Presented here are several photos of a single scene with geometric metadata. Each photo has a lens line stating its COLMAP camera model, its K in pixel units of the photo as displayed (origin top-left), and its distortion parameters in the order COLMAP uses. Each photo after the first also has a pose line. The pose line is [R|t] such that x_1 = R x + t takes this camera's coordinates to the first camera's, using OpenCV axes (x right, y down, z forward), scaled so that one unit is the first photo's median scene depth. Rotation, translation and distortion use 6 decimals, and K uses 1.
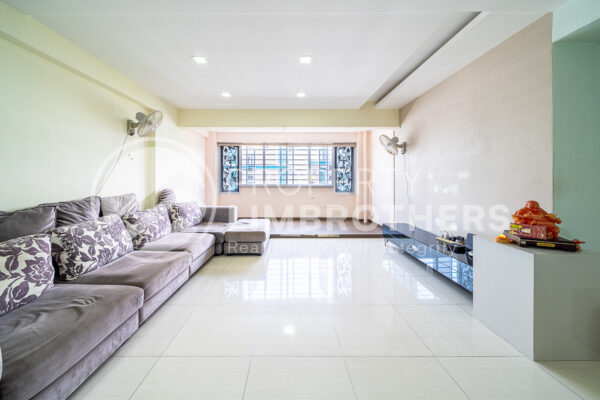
lens RADIAL K [[222.1, 0, 296.9], [0, 222.1, 180.3], [0, 0, 1]] dist [-0.000235, 0.000009]
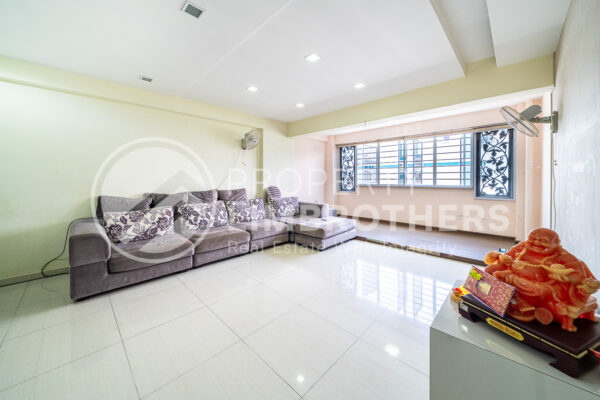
lens RADIAL K [[222.1, 0, 296.9], [0, 222.1, 180.3], [0, 0, 1]] dist [-0.000235, 0.000009]
pose [[0.706903, 0.002149, -0.707307, 0.269187], [-0.000021, 0.999995, 0.003017, -0.000268], [0.707310, -0.002117, 0.706900, 0.096062]]
